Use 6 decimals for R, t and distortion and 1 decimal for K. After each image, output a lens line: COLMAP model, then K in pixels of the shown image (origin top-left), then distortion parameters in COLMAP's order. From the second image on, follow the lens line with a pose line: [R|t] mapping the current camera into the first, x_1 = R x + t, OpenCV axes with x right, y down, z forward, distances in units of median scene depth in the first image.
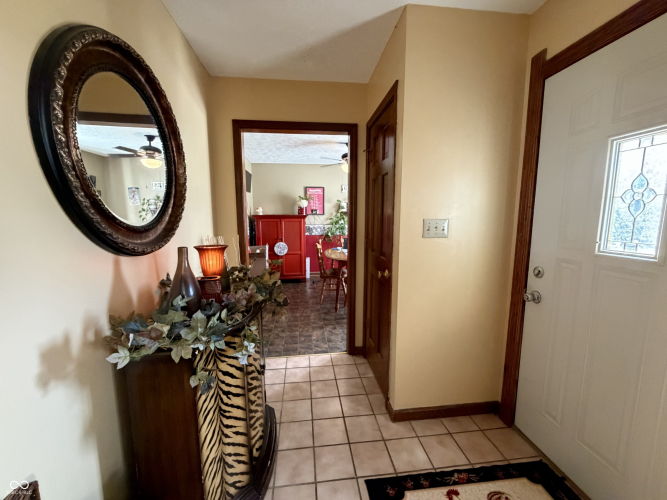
lens RADIAL K [[266.0, 0, 332.9], [0, 266.0, 250.5], [0, 0, 1]] dist [0.000900, -0.000131]
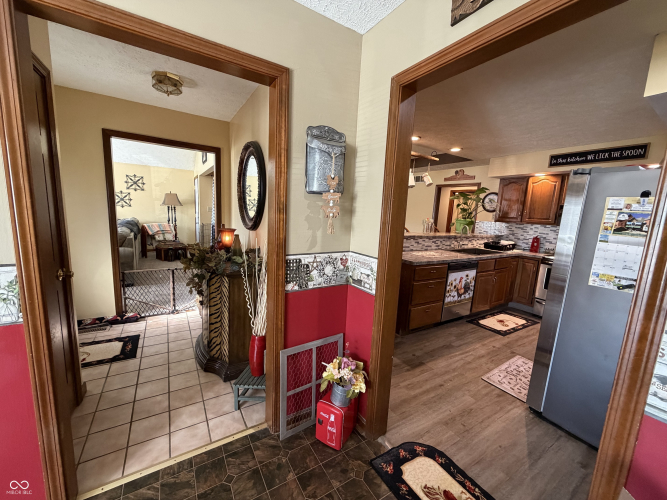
lens RADIAL K [[266.0, 0, 331.9], [0, 266.0, 251.1], [0, 0, 1]] dist [0.000900, -0.000131]
pose [[-0.905367, 0.017360, -0.424274, -0.194843], [-0.102741, 0.960521, 0.258541, -0.254852], [0.412013, 0.277665, -0.867841, 1.742089]]
